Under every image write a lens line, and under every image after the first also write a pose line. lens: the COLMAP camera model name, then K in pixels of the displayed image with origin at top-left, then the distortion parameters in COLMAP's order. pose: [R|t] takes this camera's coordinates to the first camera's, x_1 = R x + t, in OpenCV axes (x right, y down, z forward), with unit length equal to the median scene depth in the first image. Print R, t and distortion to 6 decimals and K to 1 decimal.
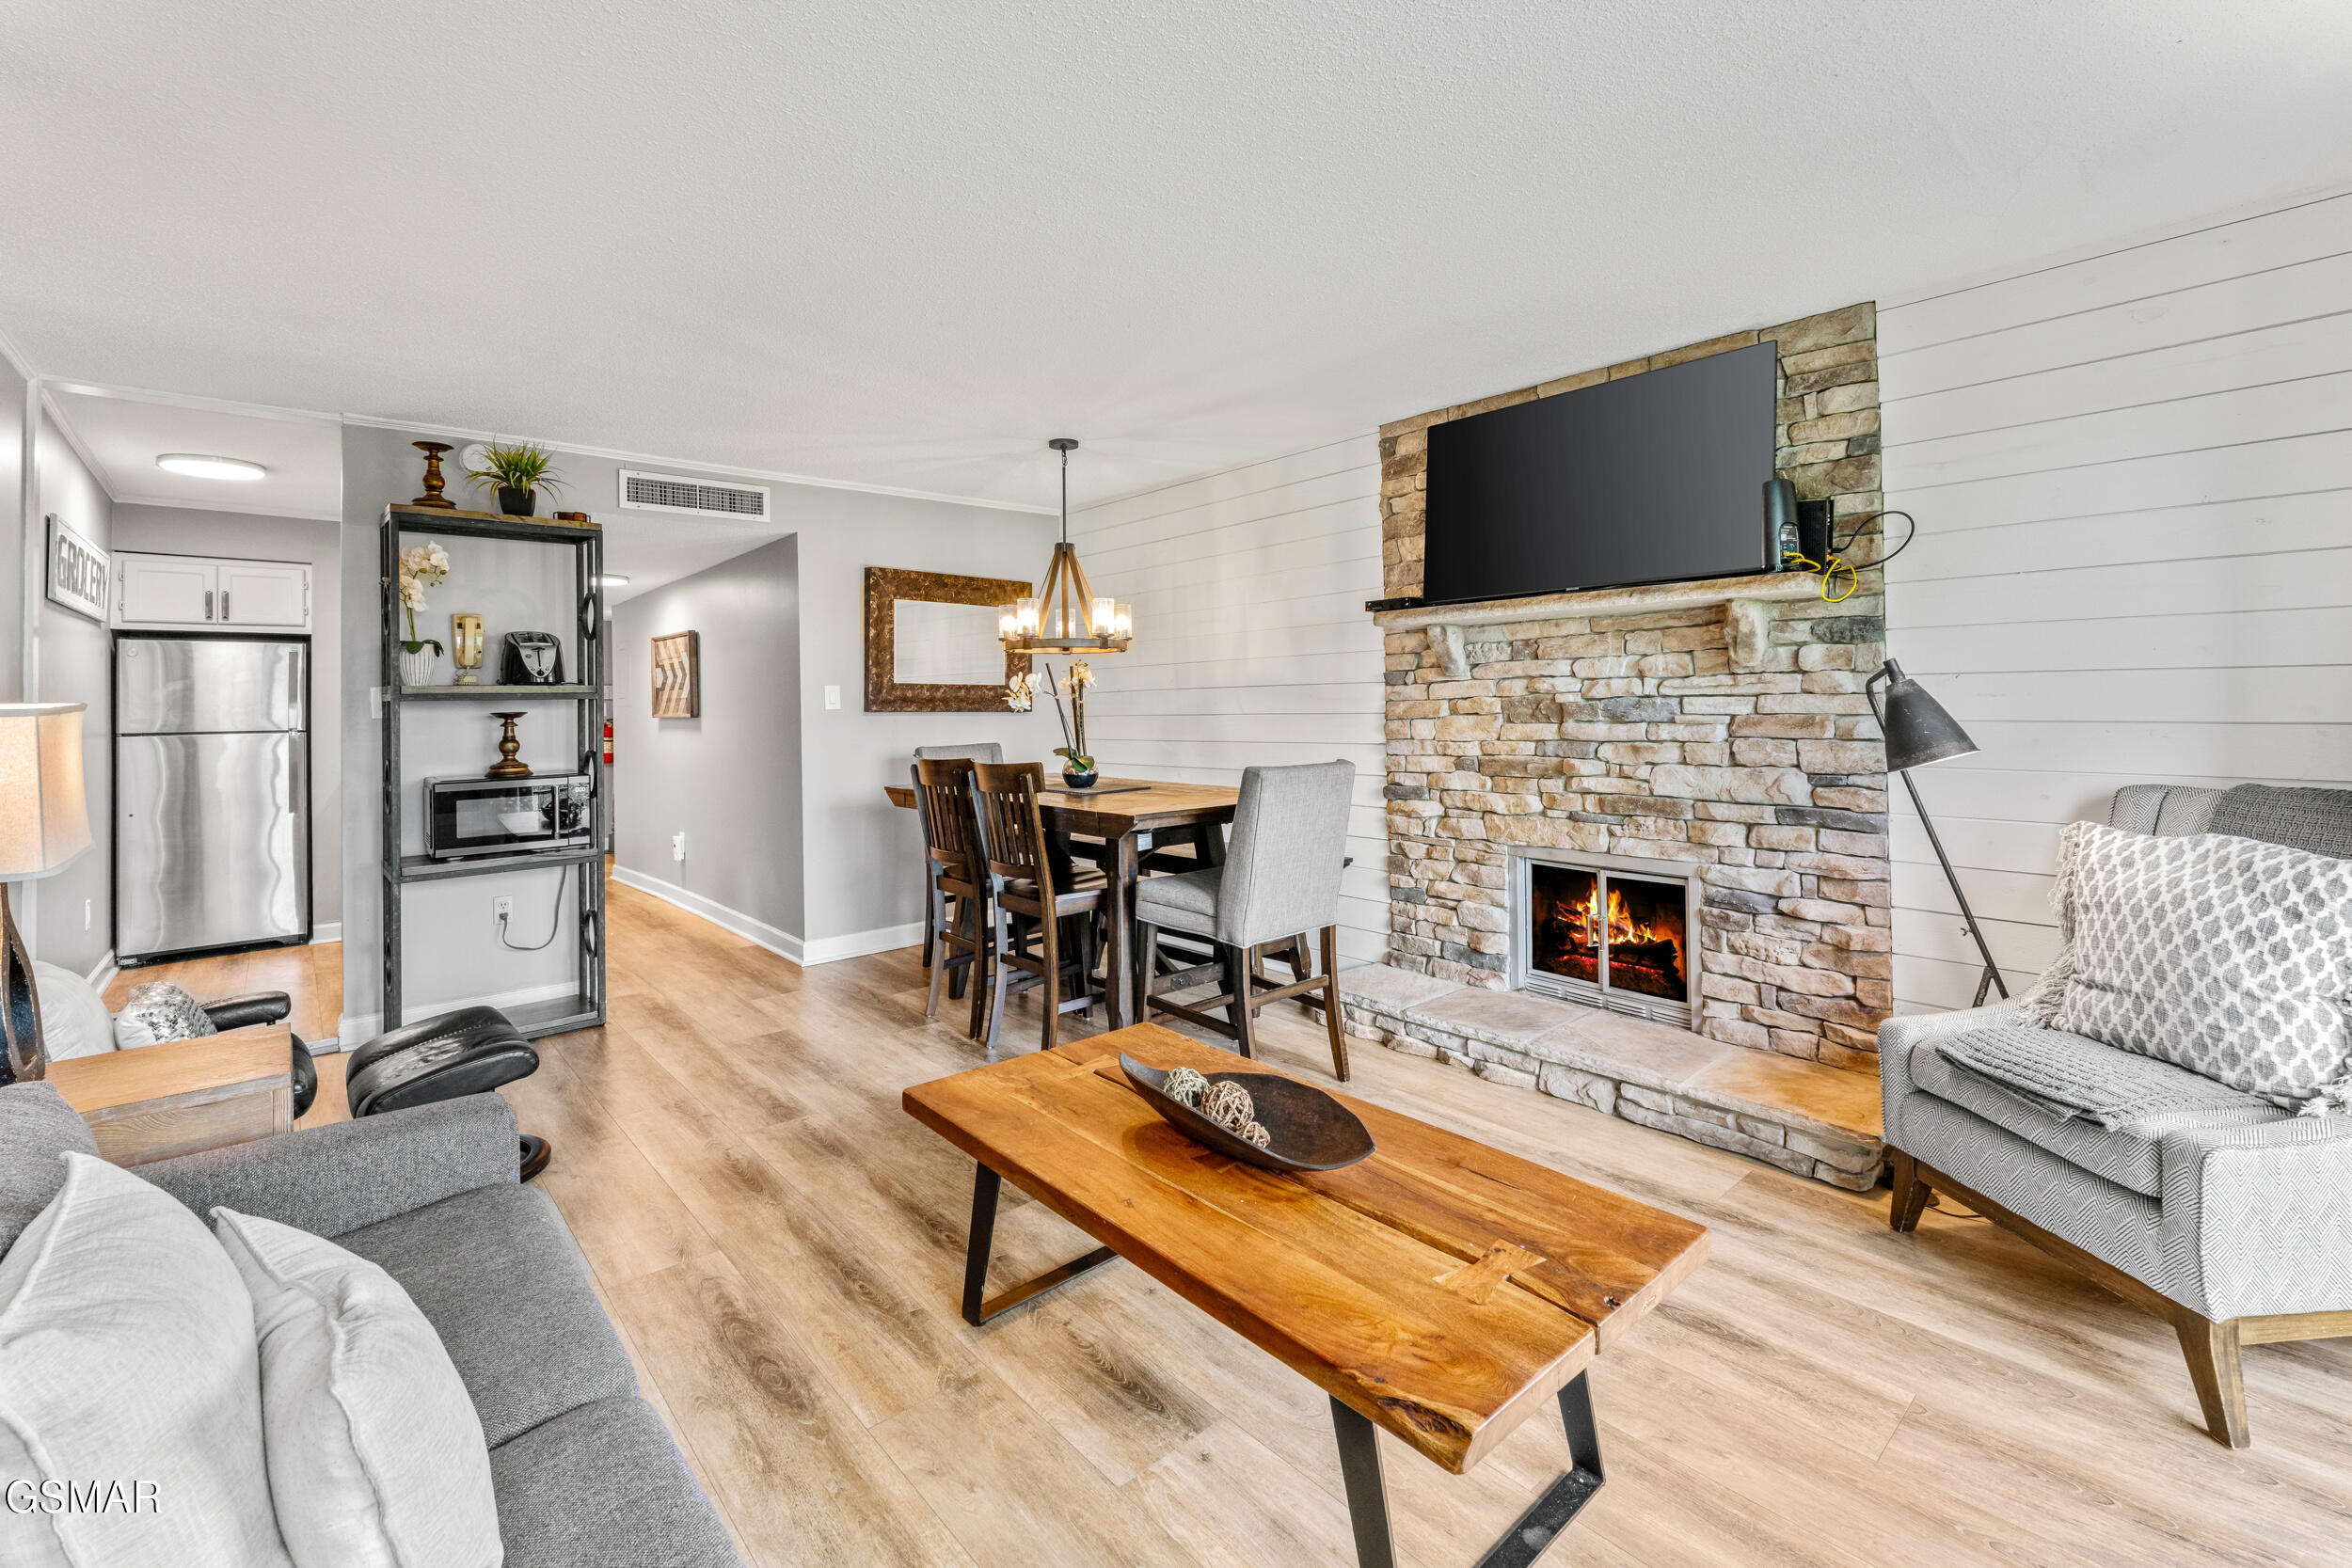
lens RADIAL K [[1004.3, 0, 1163.4], [0, 1004.3, 686.9], [0, 0, 1]] dist [0.000587, 0.000146]
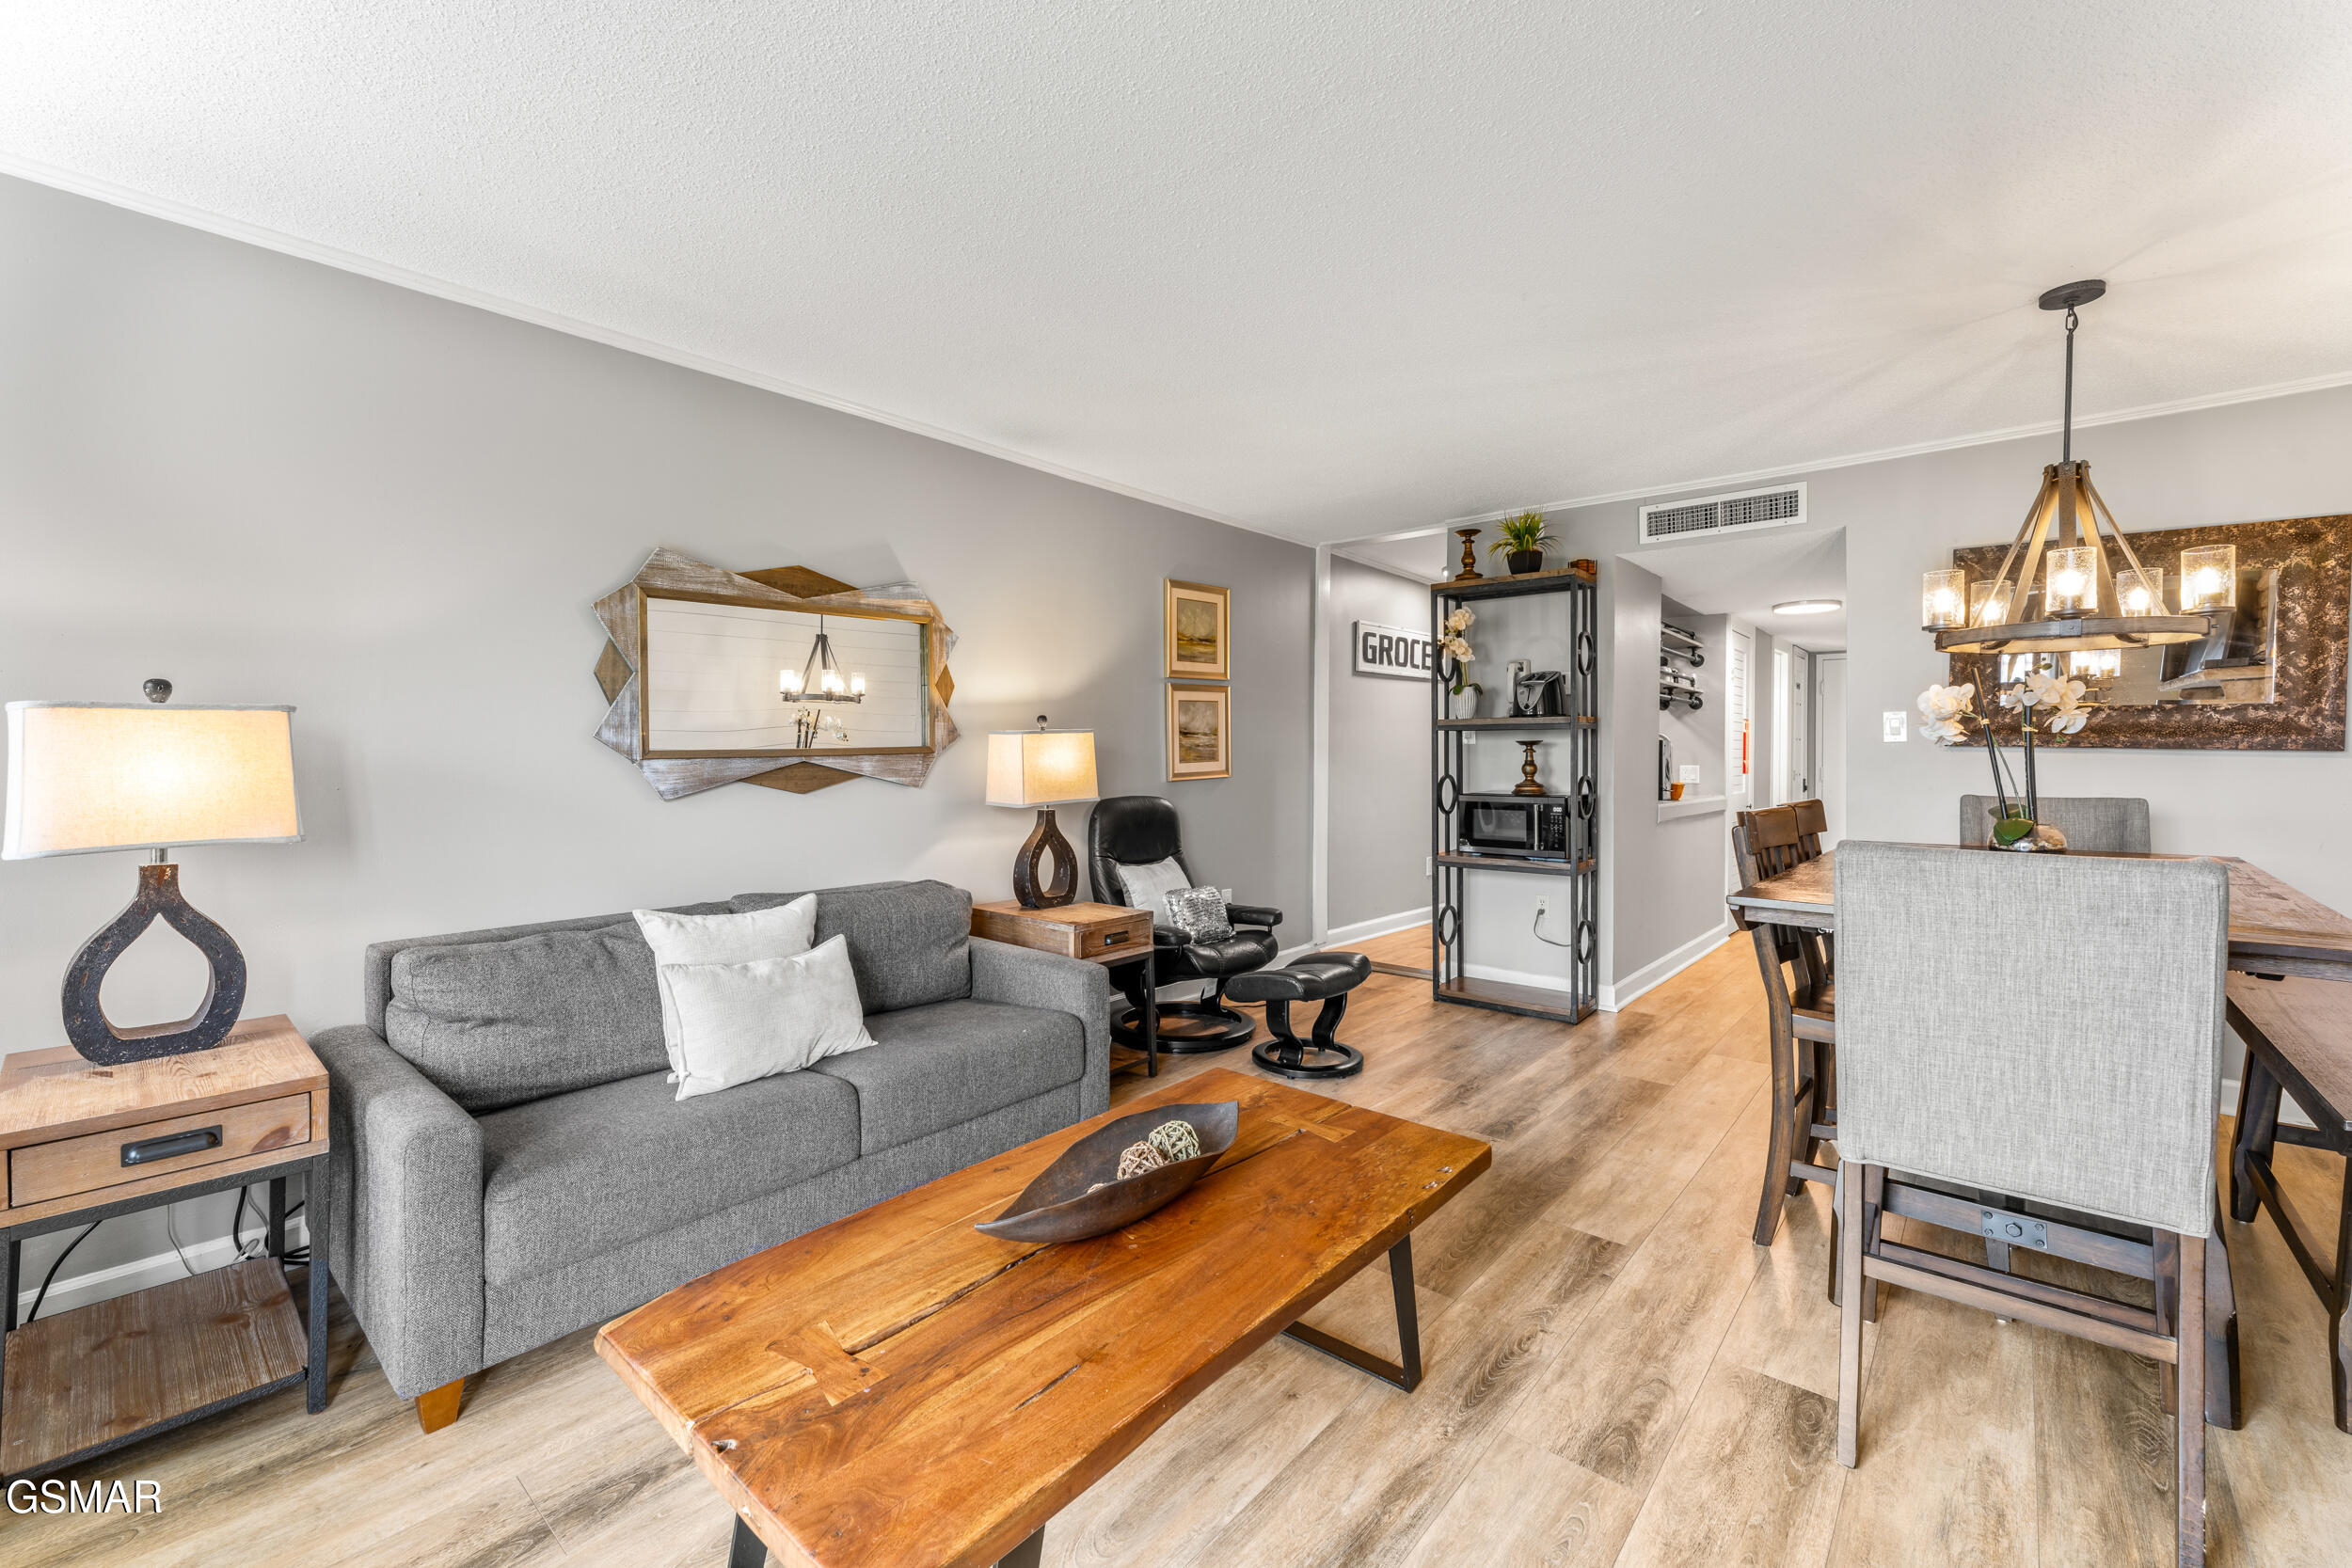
lens RADIAL K [[971.7, 0, 1186.0], [0, 971.7, 762.3], [0, 0, 1]] dist [-0.000686, -0.000106]
pose [[0.154079, 0.028427, -0.987650, 0.448248], [0.010045, 0.999489, 0.030335, 0.012865], [0.988008, -0.014595, 0.153715, 0.444010]]
